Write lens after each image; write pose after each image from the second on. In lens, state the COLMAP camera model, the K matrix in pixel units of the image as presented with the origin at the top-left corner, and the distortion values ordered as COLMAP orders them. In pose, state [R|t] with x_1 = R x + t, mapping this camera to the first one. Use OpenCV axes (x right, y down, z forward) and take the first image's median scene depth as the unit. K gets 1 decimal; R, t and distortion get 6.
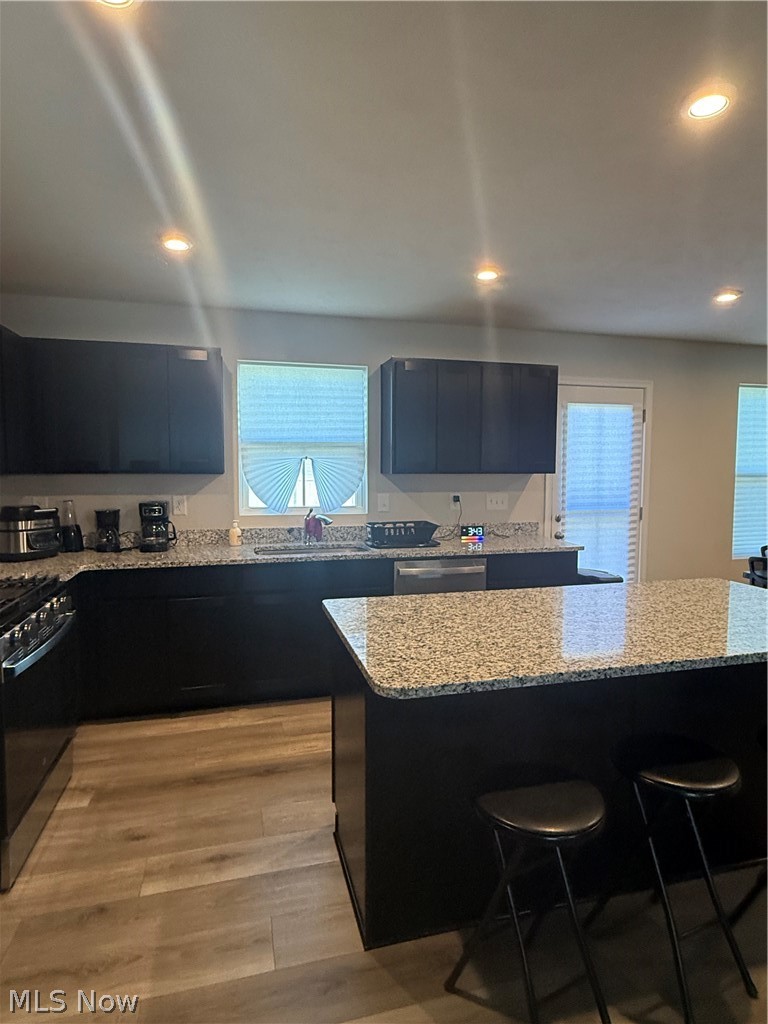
lens RADIAL K [[572.7, 0, 385.7], [0, 572.7, 508.6], [0, 0, 1]] dist [-0.003520, 0.002520]
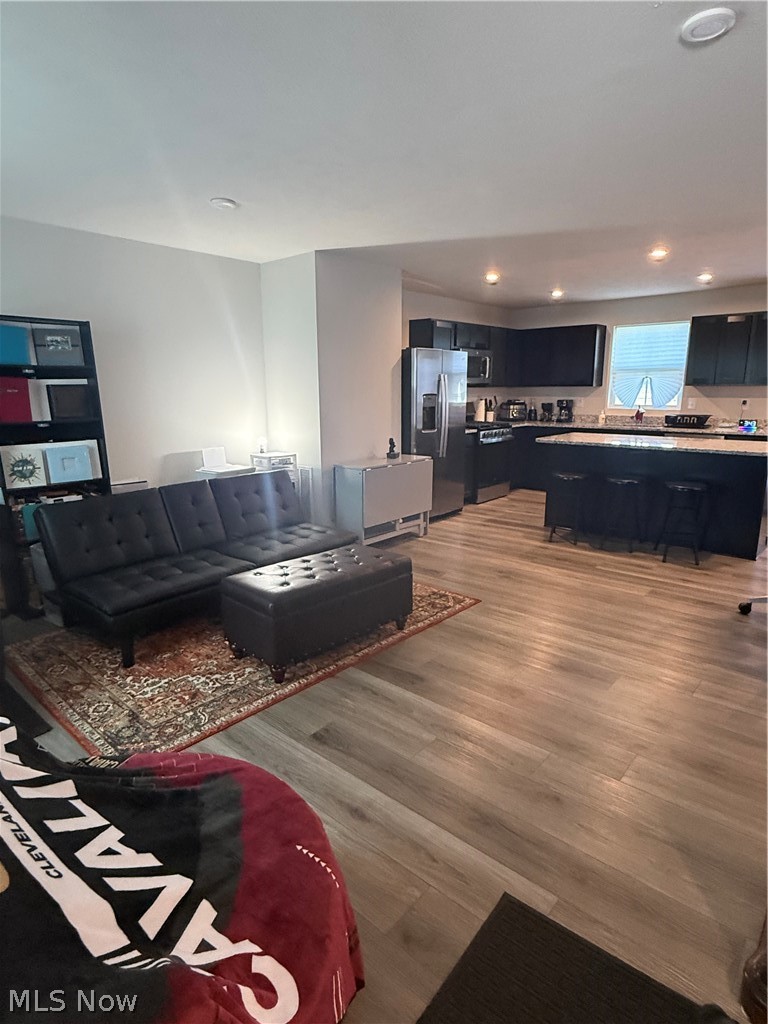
lens RADIAL K [[572.7, 0, 385.8], [0, 572.7, 515.2], [0, 0, 1]] dist [-0.003520, 0.002520]
pose [[0.564329, 0.172550, -0.807316, 0.959481], [-0.054209, 0.983548, 0.172323, 0.075365], [0.823768, -0.053483, 0.564399, -0.746893]]
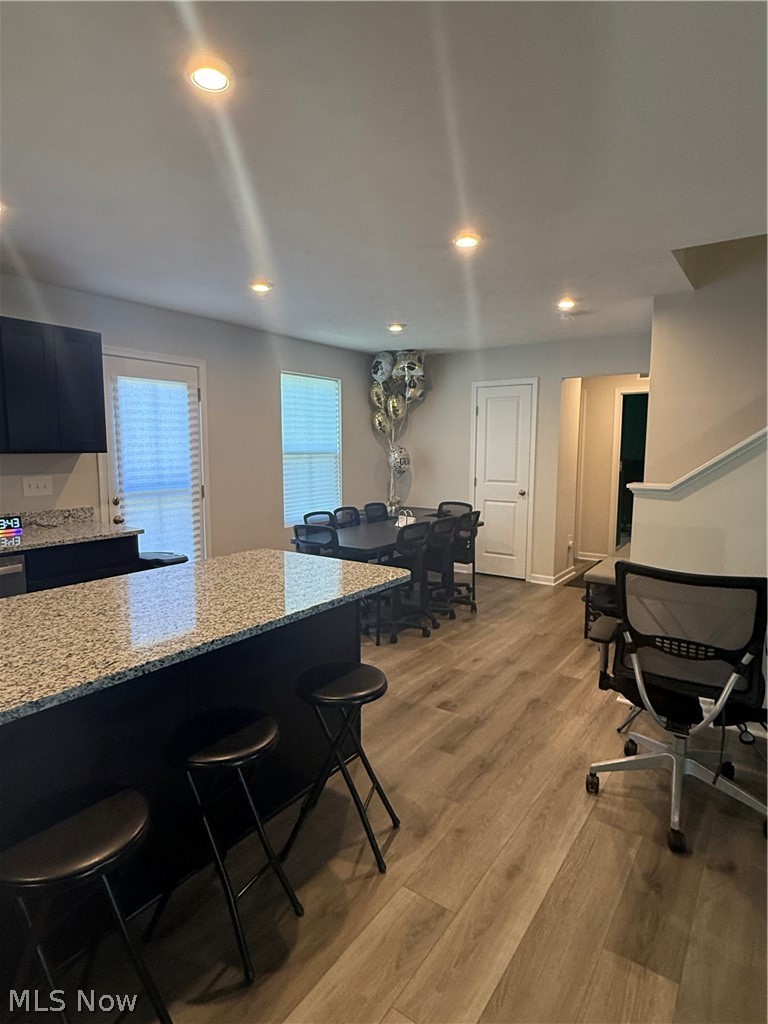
lens RADIAL K [[572.7, 0, 385.8], [0, 572.7, 513.0], [0, 0, 1]] dist [-0.003520, 0.002520]
pose [[0.759999, -0.075460, 0.645529, 0.039548], [0.046239, 0.996998, 0.062107, -0.001878], [-0.648277, -0.017353, 0.761207, 0.016181]]
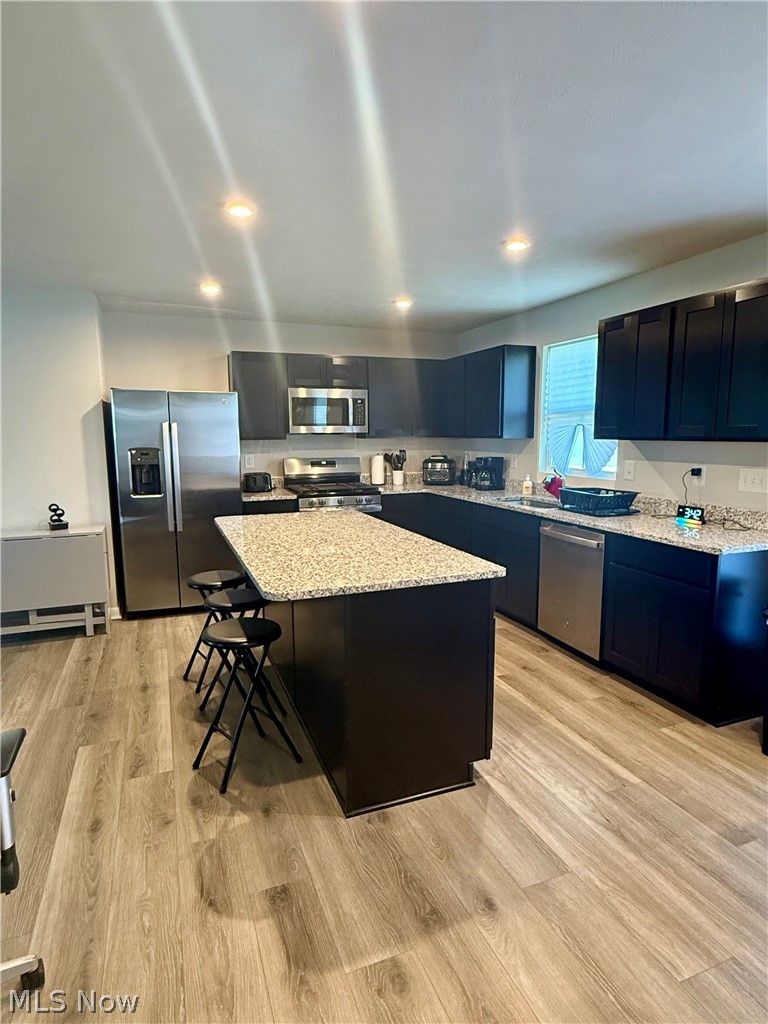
lens RADIAL K [[572.7, 0, 380.9], [0, 572.7, 515.8], [0, 0, 1]] dist [-0.003520, 0.002520]
pose [[0.115865, 0.139415, -0.983432, 0.956852], [-0.071980, 0.988676, 0.131677, -0.033423], [0.990653, 0.055531, 0.124588, 0.508630]]
